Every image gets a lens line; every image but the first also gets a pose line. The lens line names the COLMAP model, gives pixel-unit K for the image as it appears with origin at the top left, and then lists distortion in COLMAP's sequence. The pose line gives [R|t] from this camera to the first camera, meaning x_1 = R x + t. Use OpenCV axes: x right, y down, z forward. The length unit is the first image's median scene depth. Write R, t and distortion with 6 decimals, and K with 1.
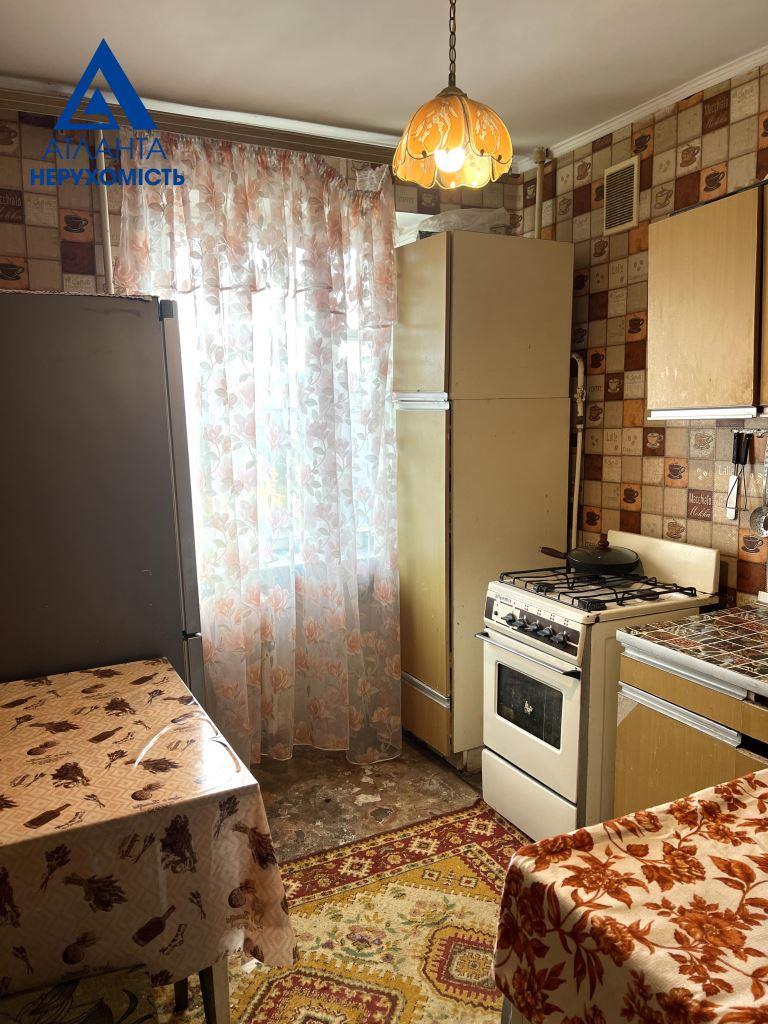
lens RADIAL K [[766.2, 0, 379.7], [0, 766.2, 516.2], [0, 0, 1]] dist [0.048676, -0.055966]
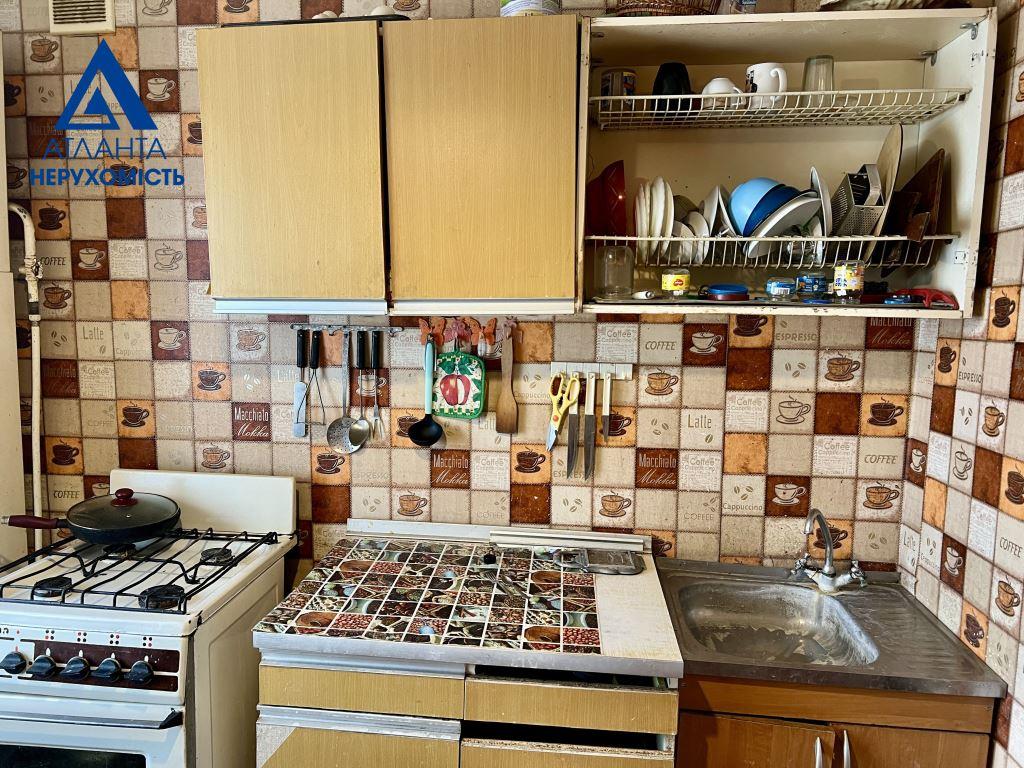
lens RADIAL K [[766.2, 0, 509.5], [0, 766.2, 389.0], [0, 0, 1]] dist [0.048676, -0.055966]
pose [[0.530233, -0.080088, 0.844061, -0.096275], [0.087489, 0.995383, 0.039486, -0.054595], [-0.843326, 0.052909, 0.534792, 0.361738]]
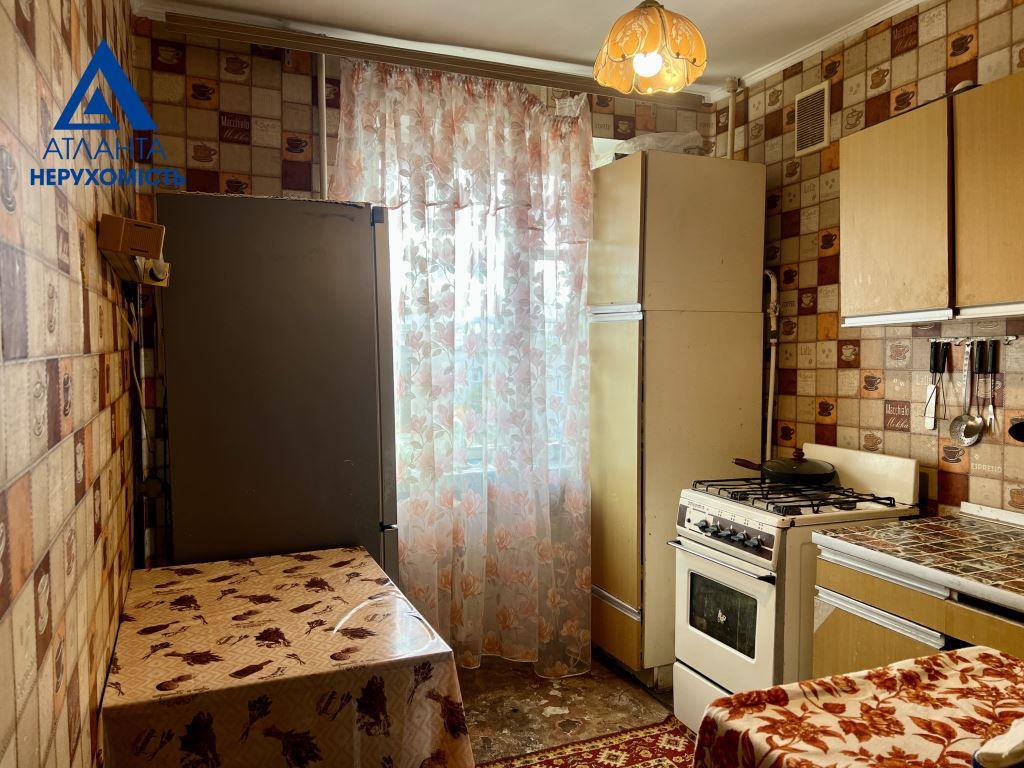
lens RADIAL K [[766.2, 0, 517.7], [0, 766.2, 386.1], [0, 0, 1]] dist [0.048676, -0.055966]
pose [[0.997553, 0.017441, -0.067700, -0.004800], [-0.023667, 0.995452, -0.092280, 0.049846], [0.065782, 0.093656, 0.993429, -0.021304]]
